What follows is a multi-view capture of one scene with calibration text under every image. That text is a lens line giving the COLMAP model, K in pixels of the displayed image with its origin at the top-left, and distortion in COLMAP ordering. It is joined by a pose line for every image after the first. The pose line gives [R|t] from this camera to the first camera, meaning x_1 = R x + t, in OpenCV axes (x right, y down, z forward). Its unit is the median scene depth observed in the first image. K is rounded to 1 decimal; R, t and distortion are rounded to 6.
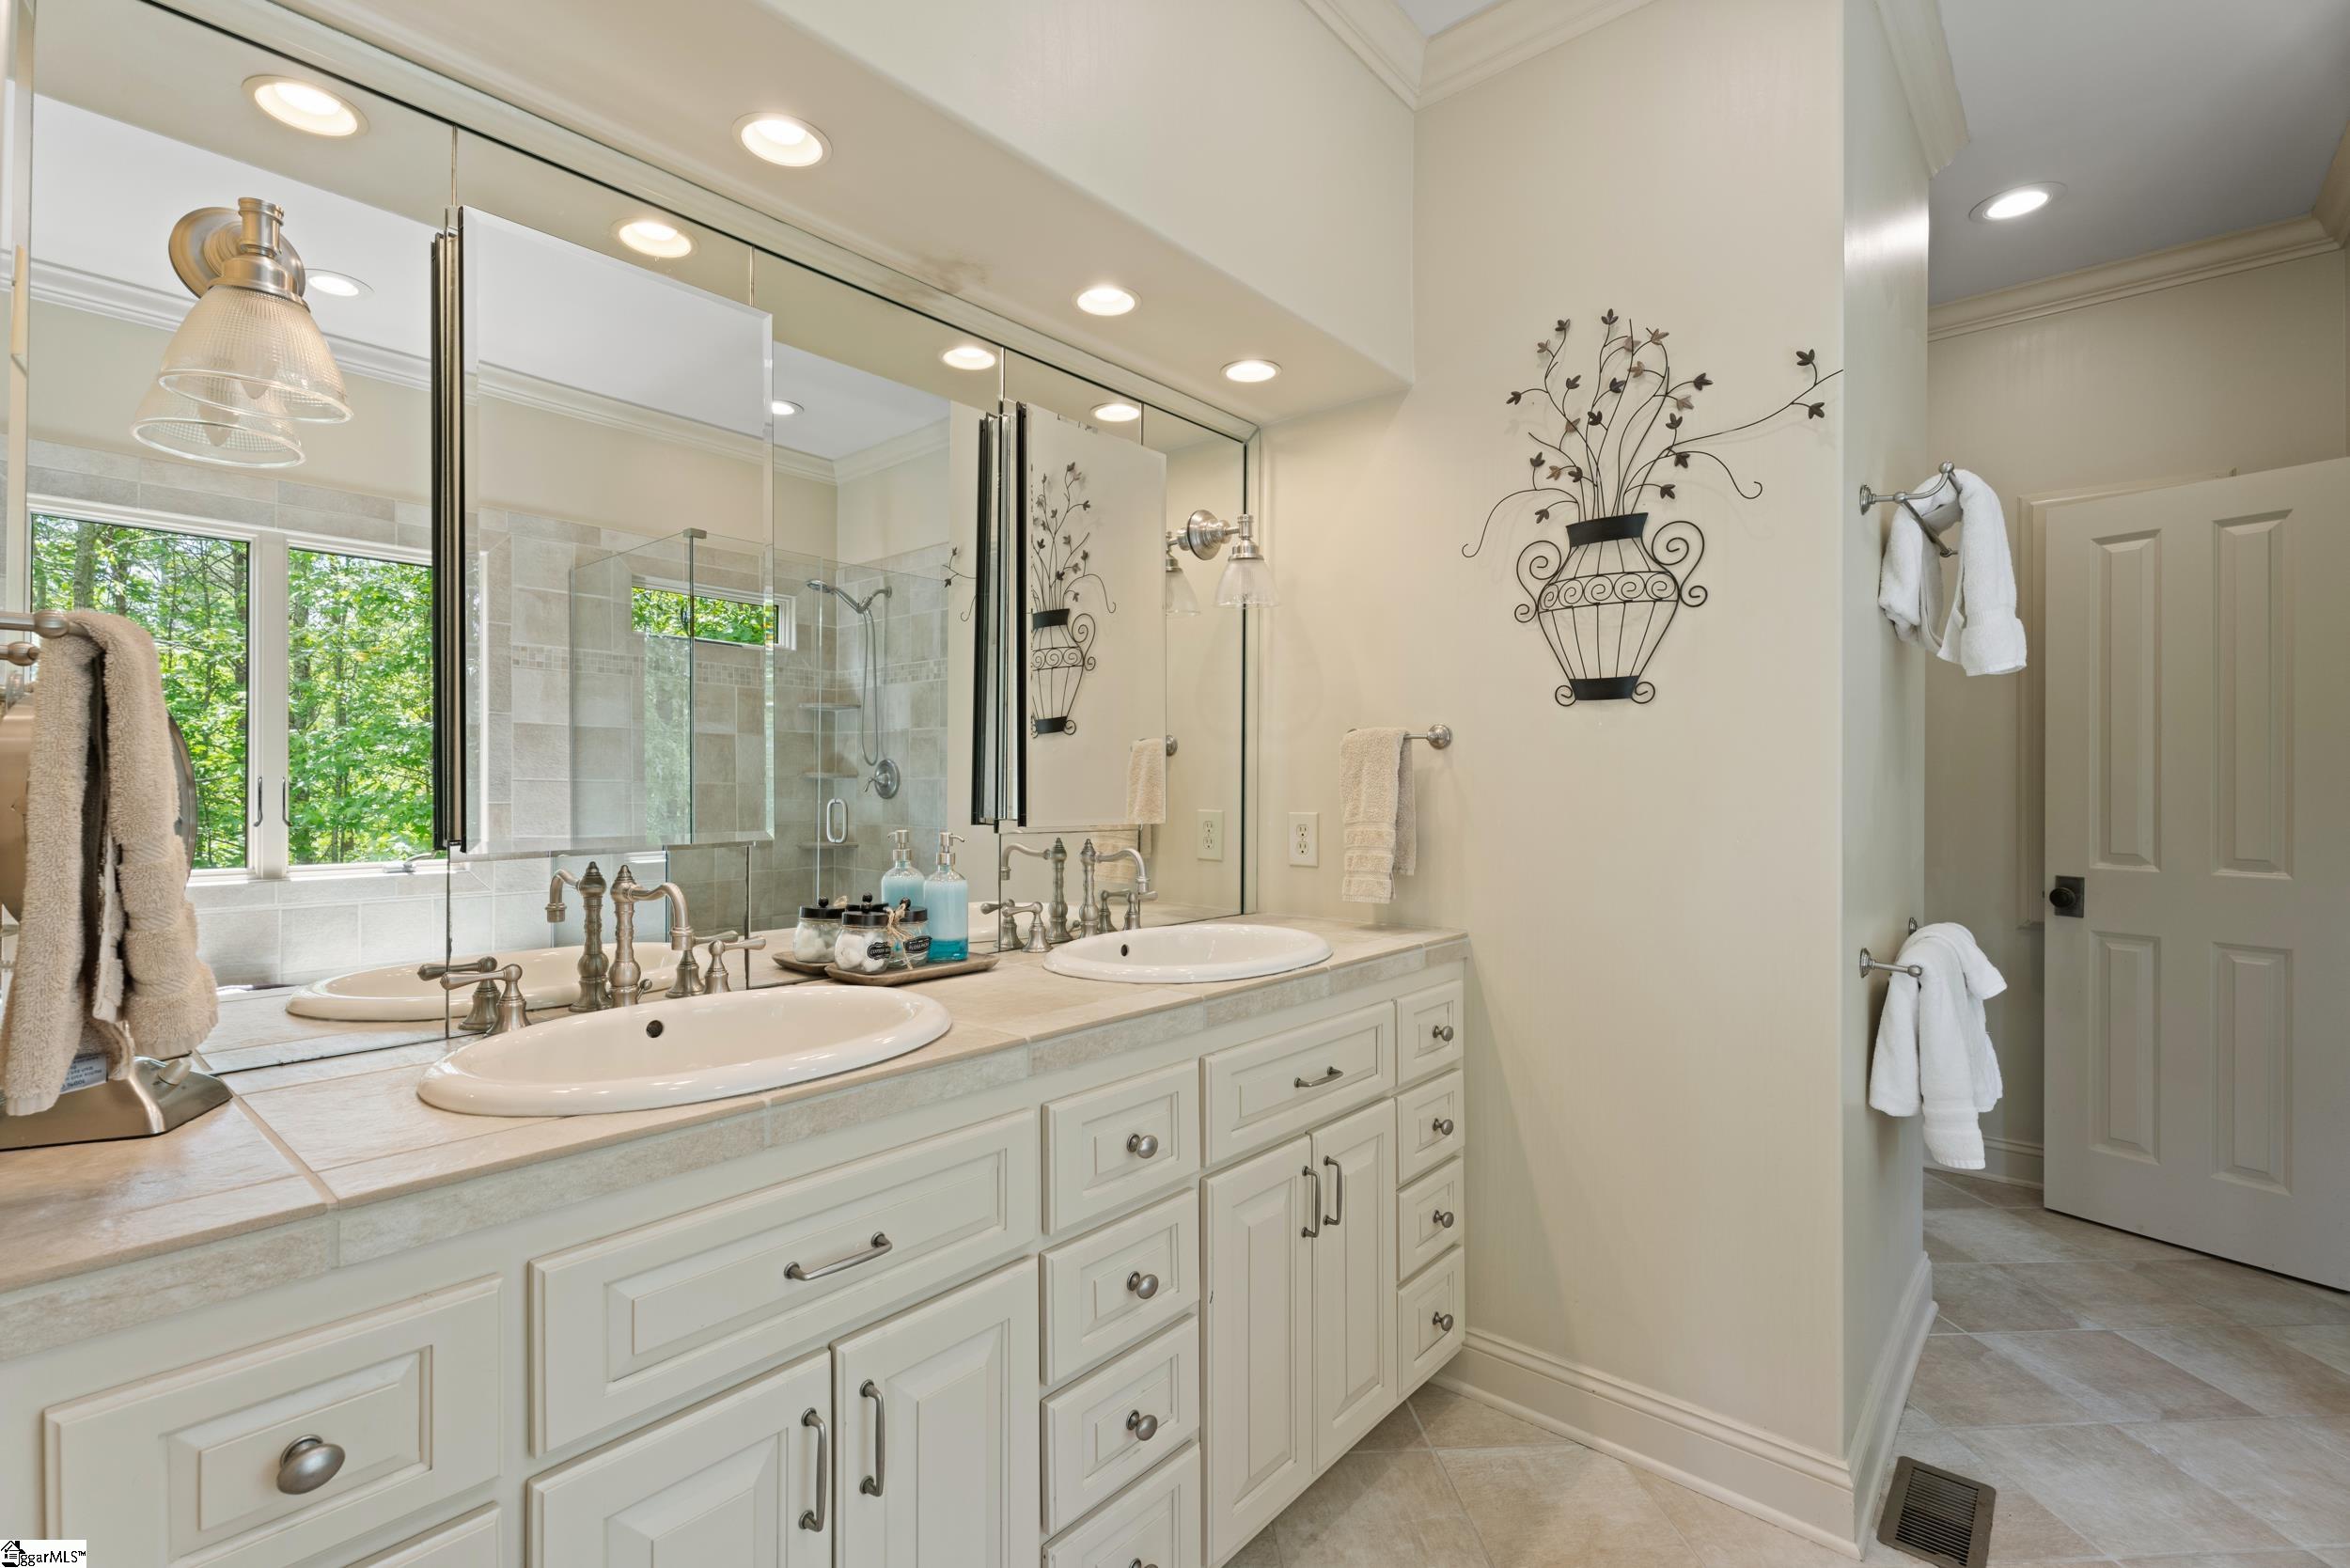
lens RADIAL K [[1062.8, 0, 1179.6], [0, 1062.8, 790.7], [0, 0, 1]] dist [0.011648, -0.000321]
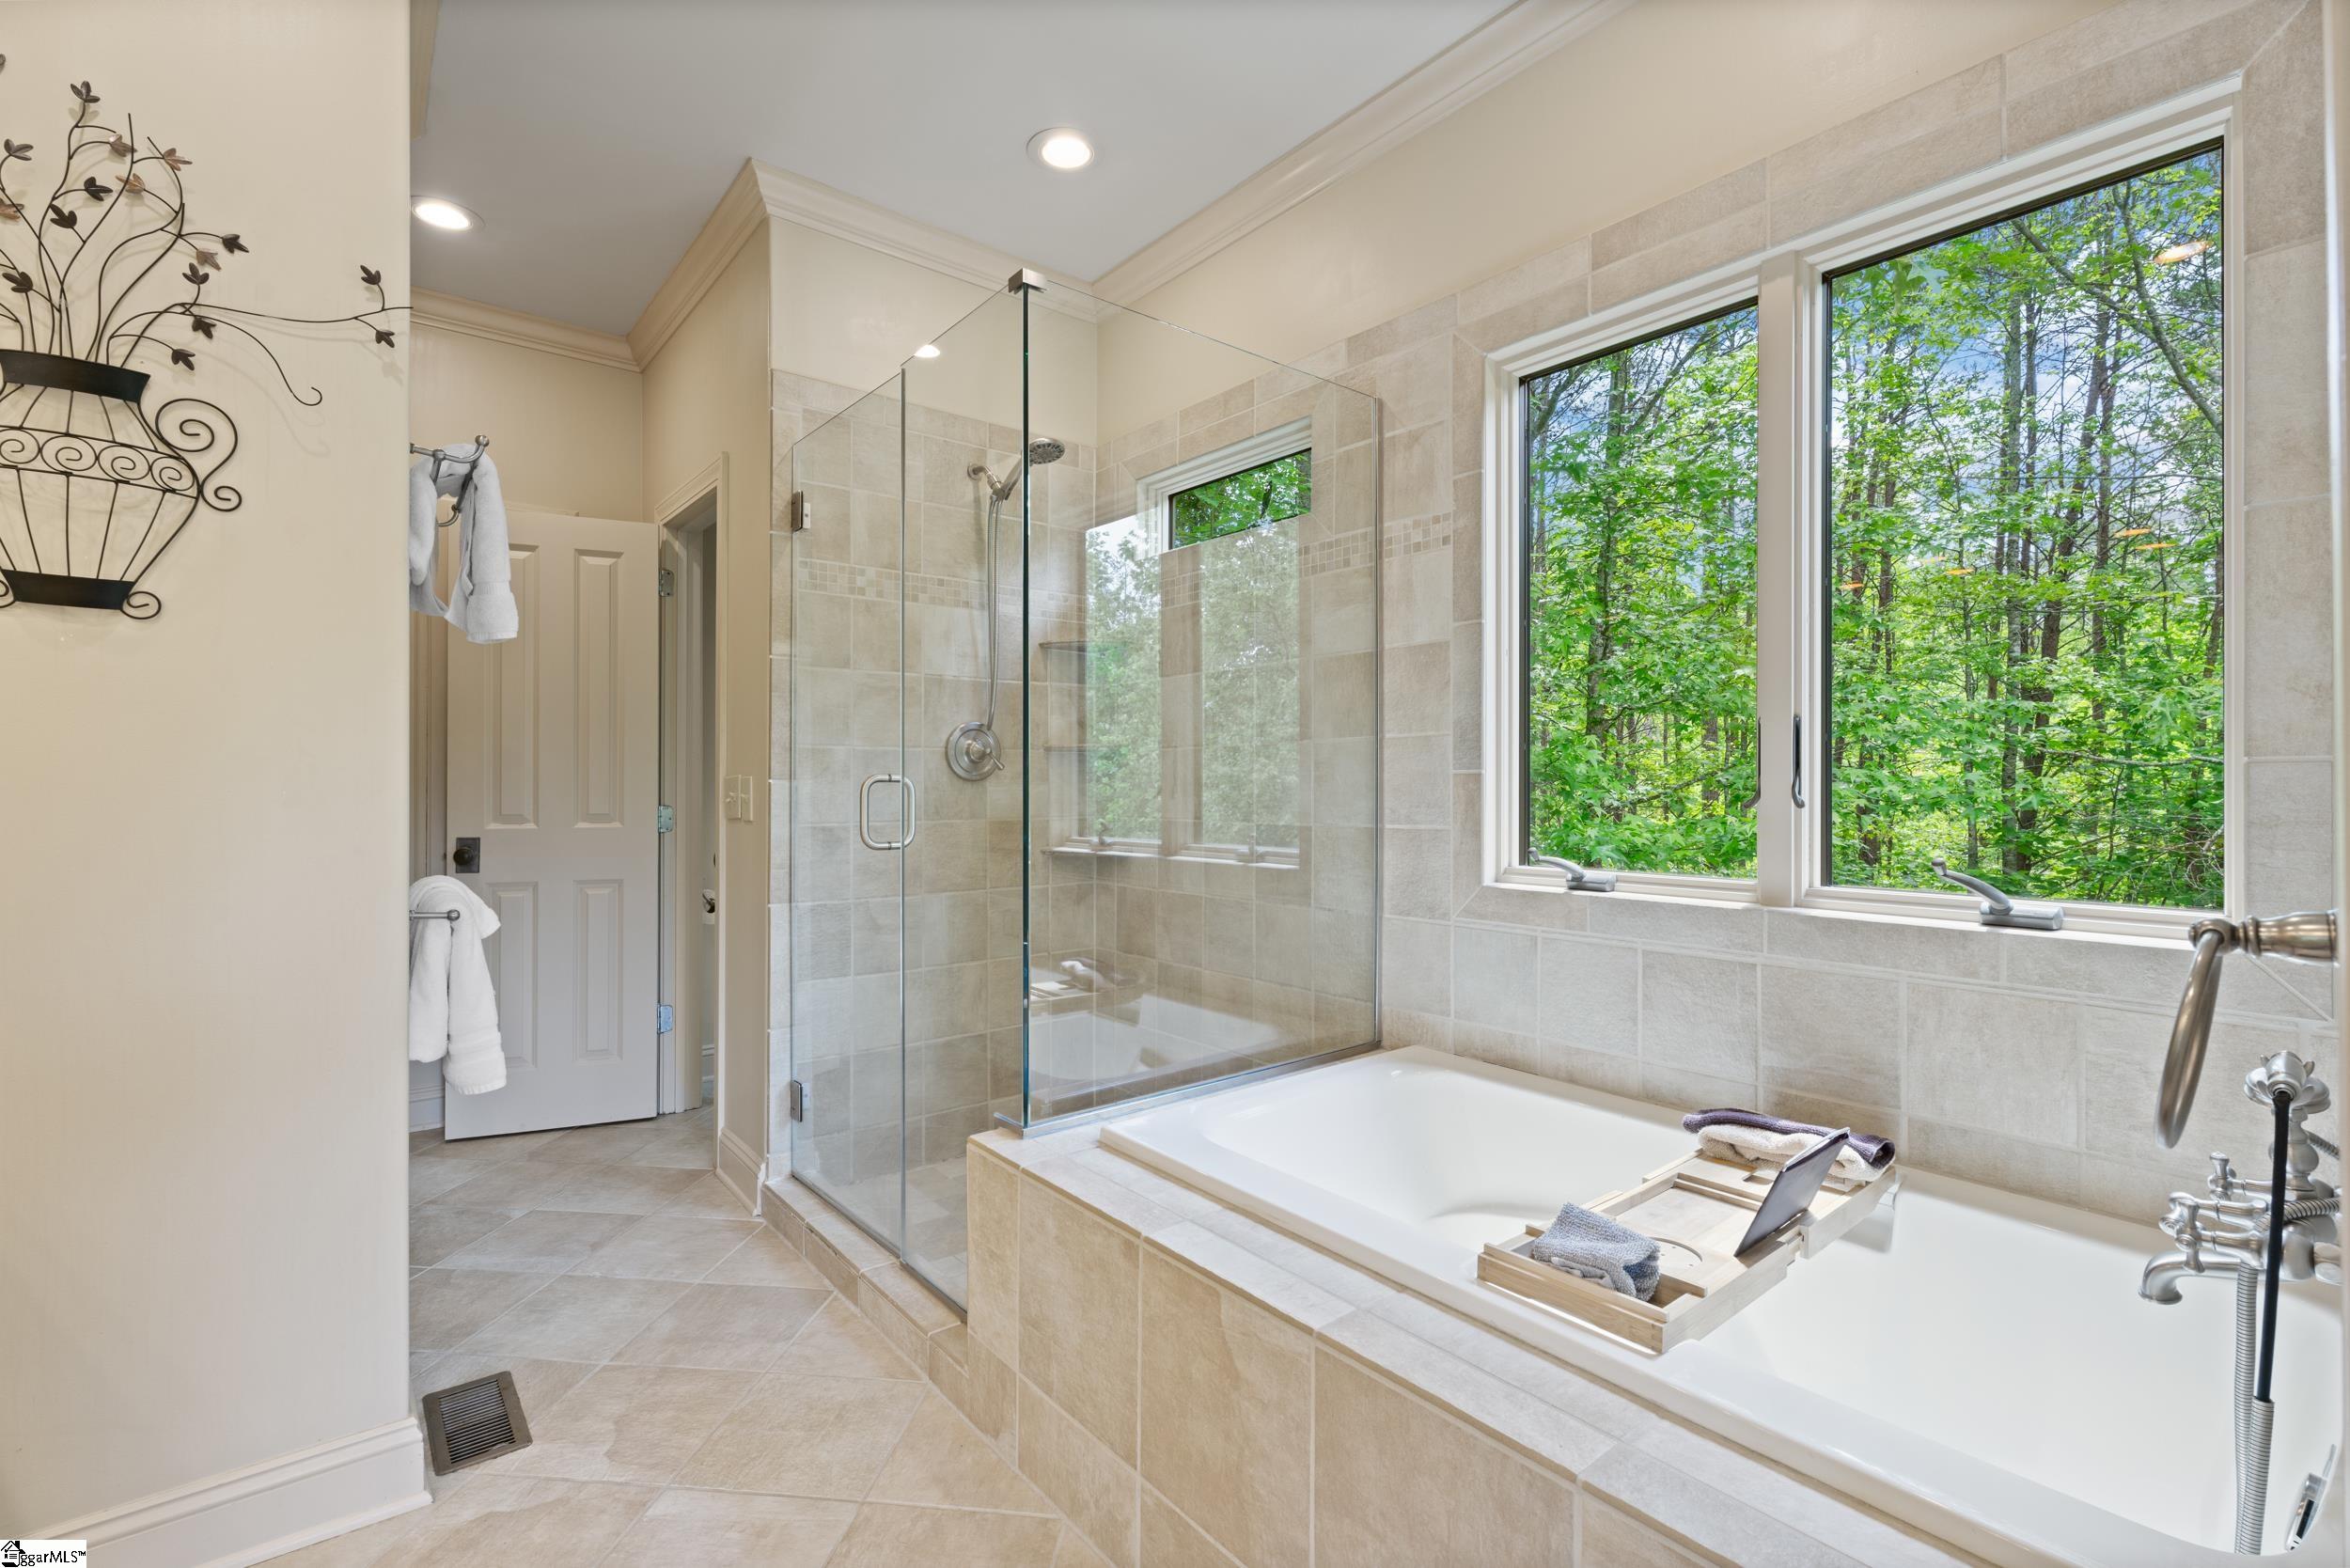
lens RADIAL K [[1040.0, 0, 1162.4], [0, 1040.0, 790.4], [0, 0, 1]] dist [-0.000303, -0.000154]
pose [[0.184037, -0.009004, 0.982878, -0.173168], [0.005206, 0.999953, 0.008185, 0.040558], [-0.982906, 0.003610, 0.184075, 0.130045]]
